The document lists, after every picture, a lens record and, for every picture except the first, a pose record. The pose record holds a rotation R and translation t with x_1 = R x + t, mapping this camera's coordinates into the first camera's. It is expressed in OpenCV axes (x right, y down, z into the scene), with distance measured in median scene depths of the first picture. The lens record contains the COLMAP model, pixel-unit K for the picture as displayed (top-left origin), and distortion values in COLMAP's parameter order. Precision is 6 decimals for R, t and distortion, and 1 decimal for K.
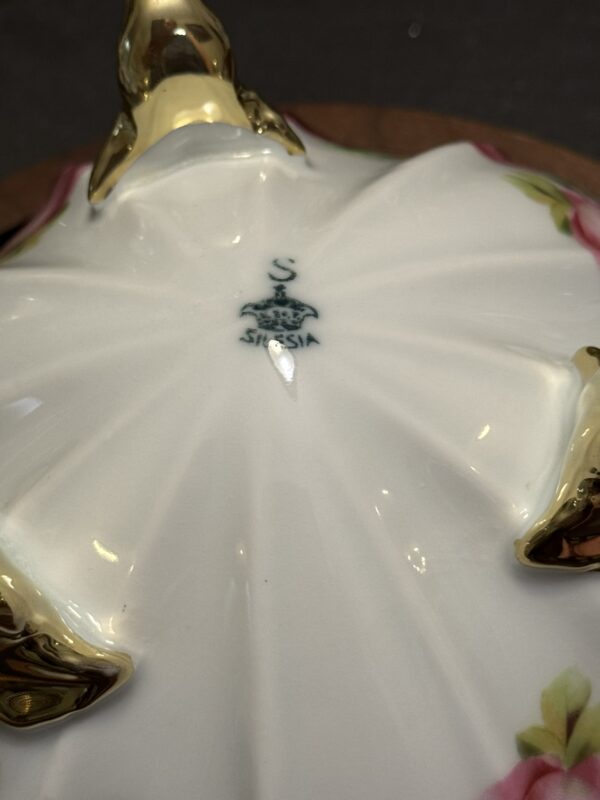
lens RADIAL K [[1358.7, 0, 300.0], [0, 1358.7, 400.0], [0, 0, 1]] dist [-0.002431, 0.098088]
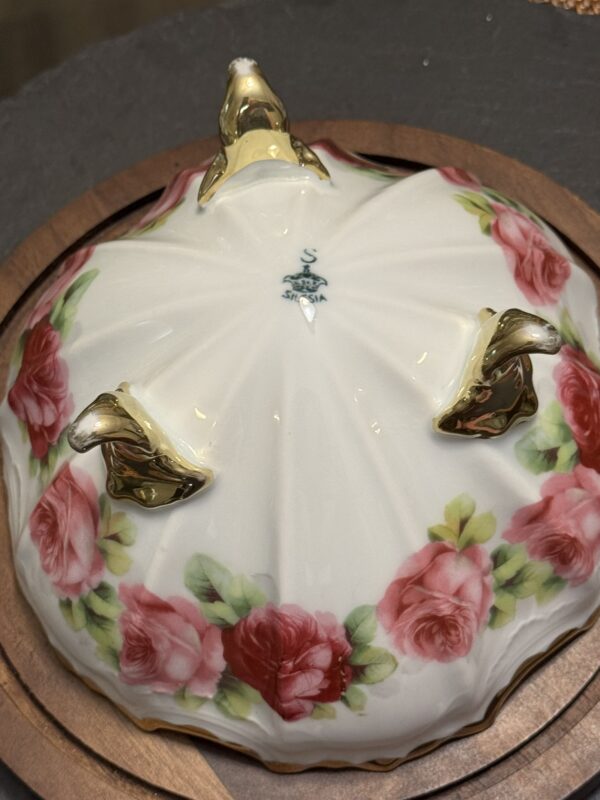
lens RADIAL K [[1358.7, 0, 300.0], [0, 1358.7, 400.0], [0, 0, 1]] dist [-0.002431, 0.098088]
pose [[0.997234, 0.053177, -0.051929, 0.075541], [-0.048557, 0.995068, 0.086500, -0.062309], [0.056273, -0.083739, 0.994898, -0.738802]]
